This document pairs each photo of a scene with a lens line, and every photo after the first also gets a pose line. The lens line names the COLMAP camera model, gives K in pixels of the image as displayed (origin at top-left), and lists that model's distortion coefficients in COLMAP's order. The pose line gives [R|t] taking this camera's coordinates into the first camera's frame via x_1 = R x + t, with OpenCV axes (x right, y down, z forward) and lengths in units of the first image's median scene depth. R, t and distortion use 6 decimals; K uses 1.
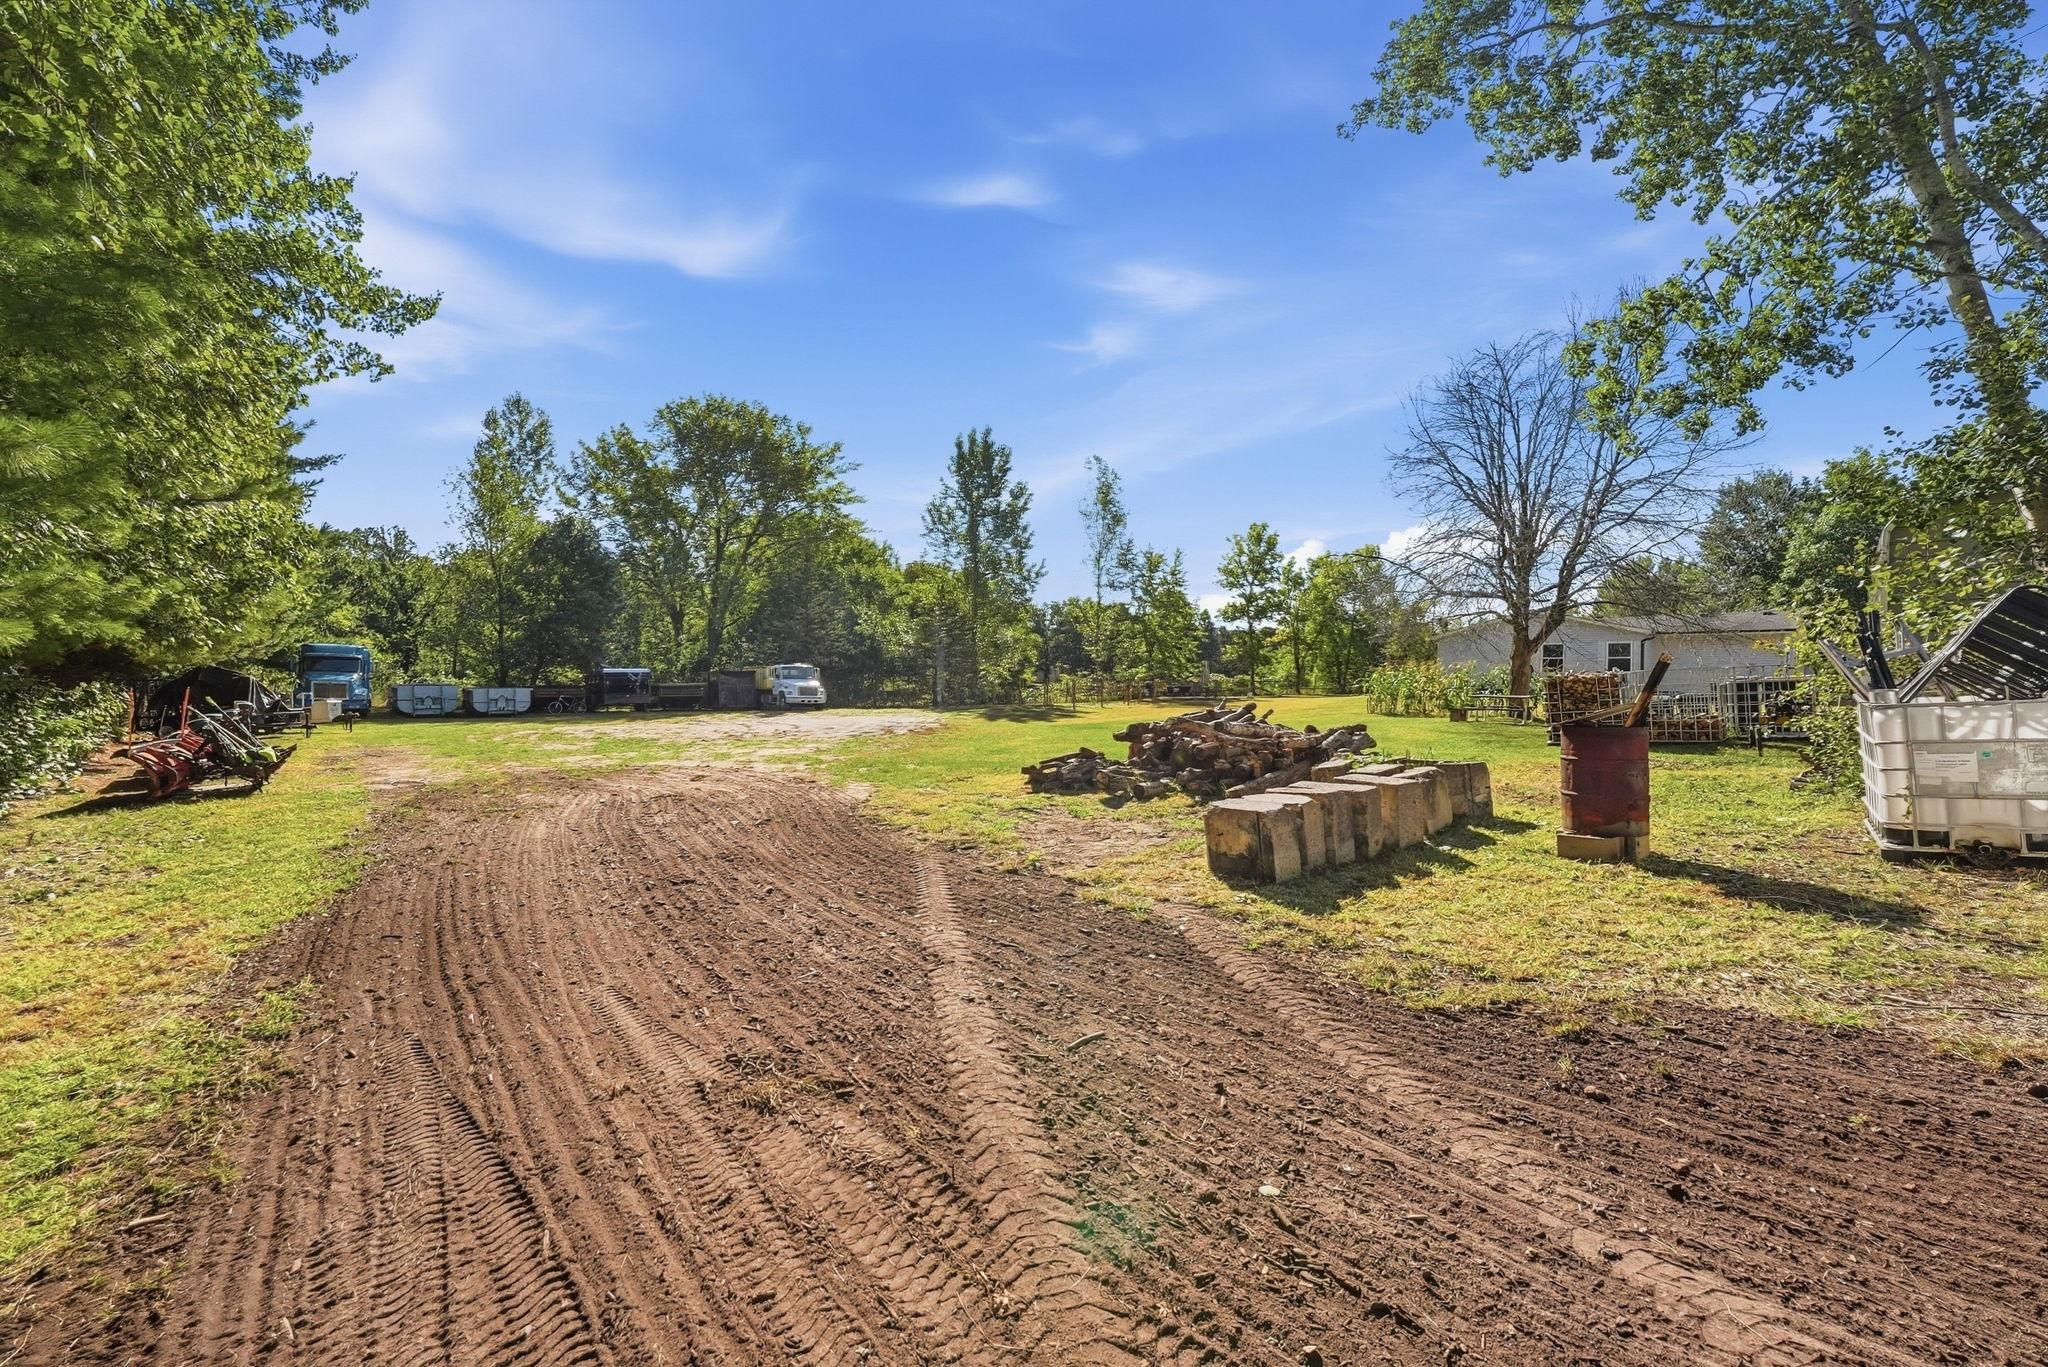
lens RADIAL K [[861.5, 0, 1022.5], [0, 861.5, 680.8], [0, 0, 1]] dist [-0.000743, 0.000089]
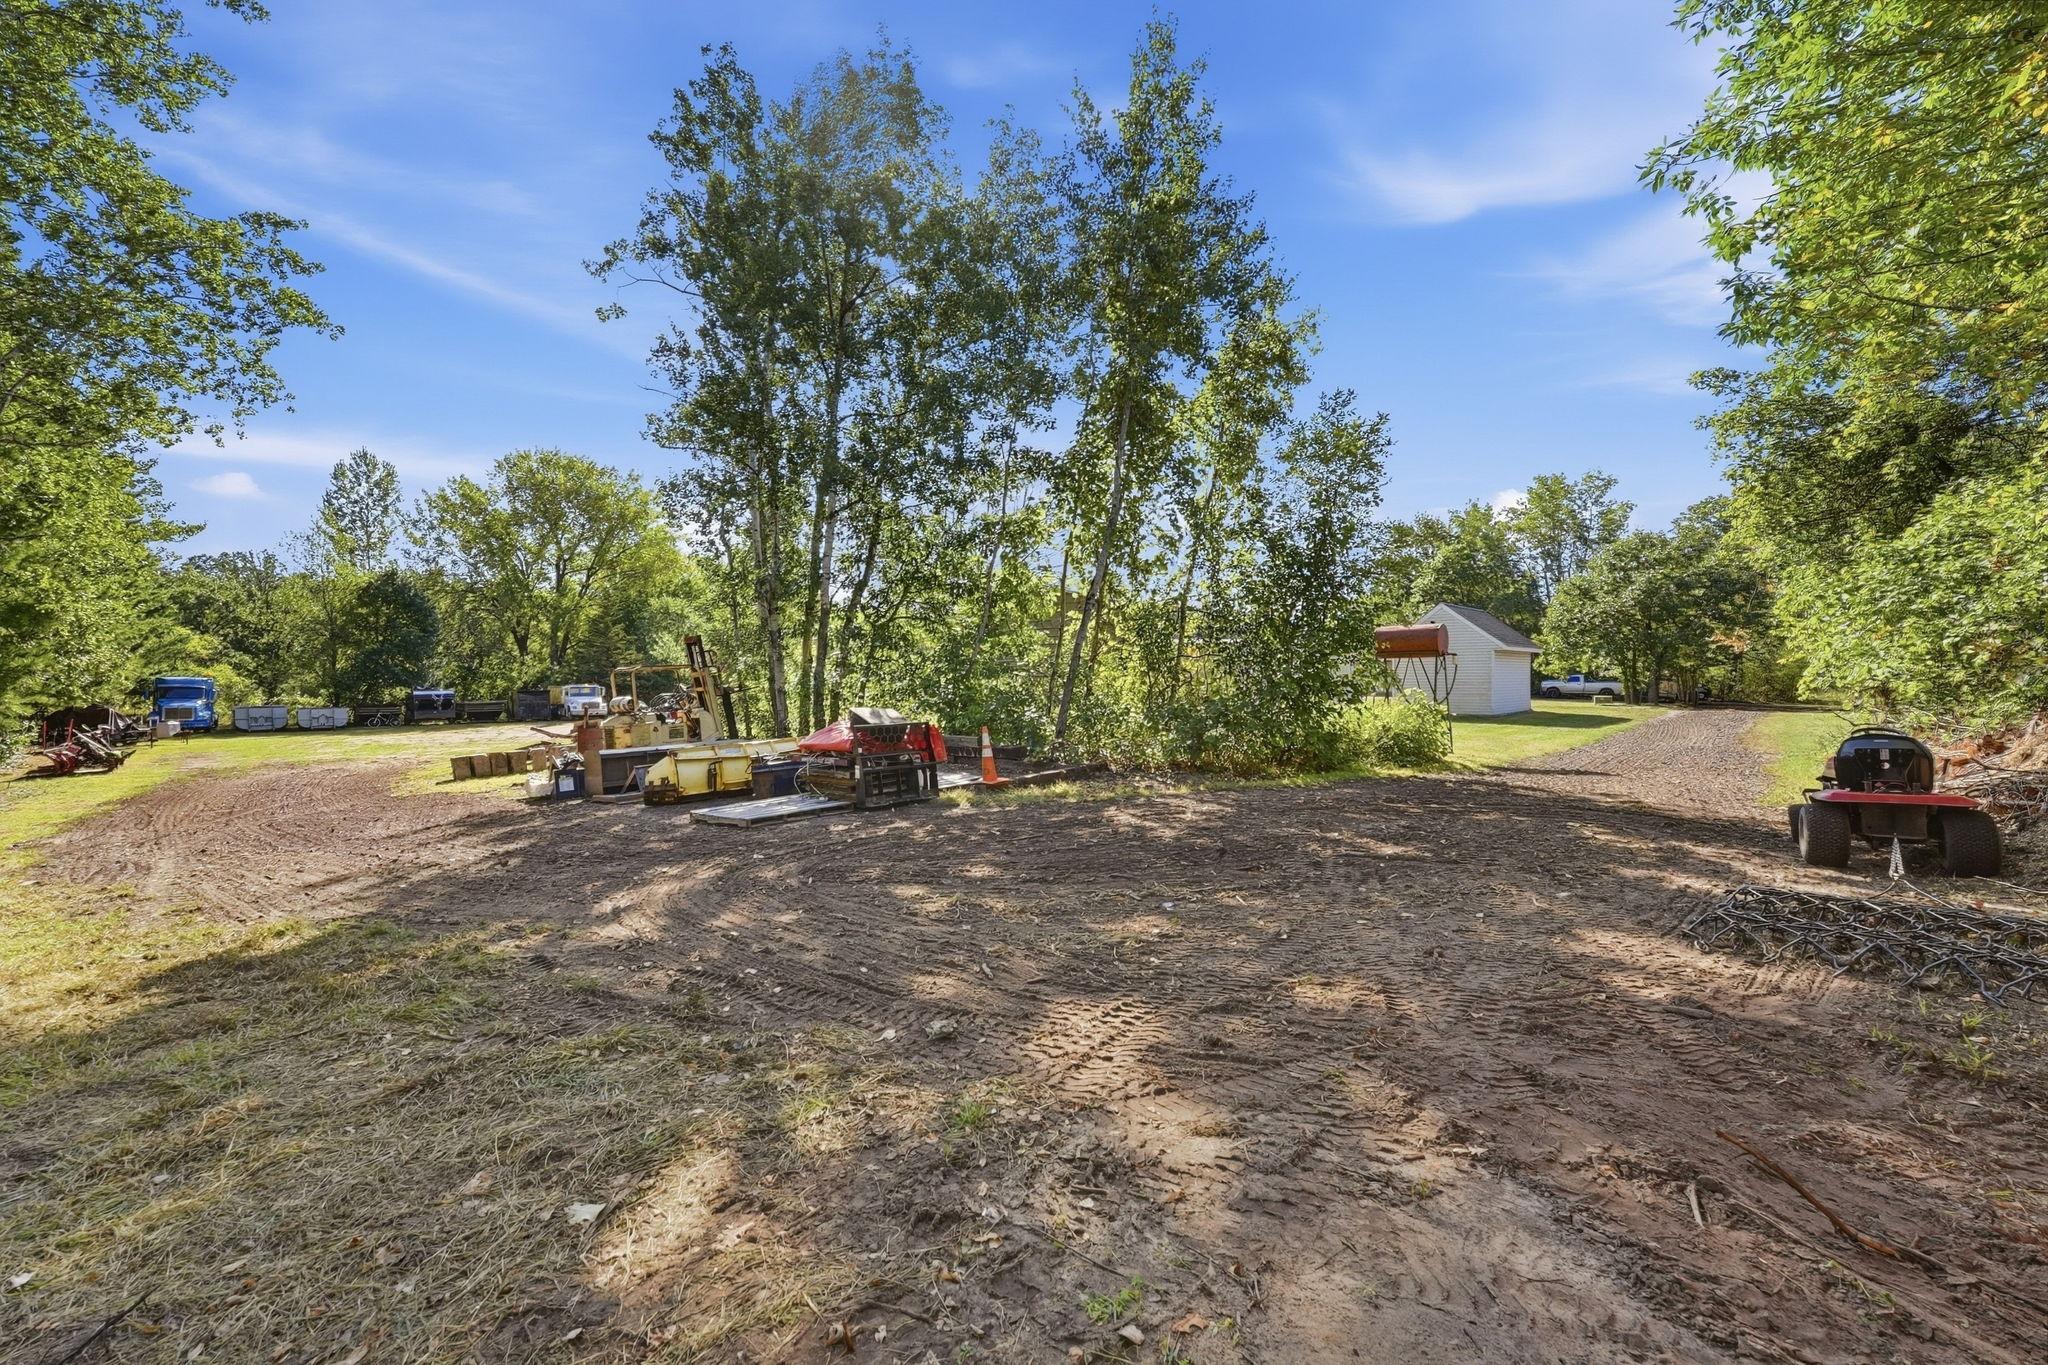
lens RADIAL K [[835.0, 0, 1019.3], [0, 835.0, 688.7], [0, 0, 1]] dist [-0.002247, -0.000099]
pose [[0.995506, -0.014672, 0.093555, 0.181245], [0.014175, 0.999882, 0.005975, -0.008187], [-0.093631, -0.004622, 0.995596, -0.196702]]
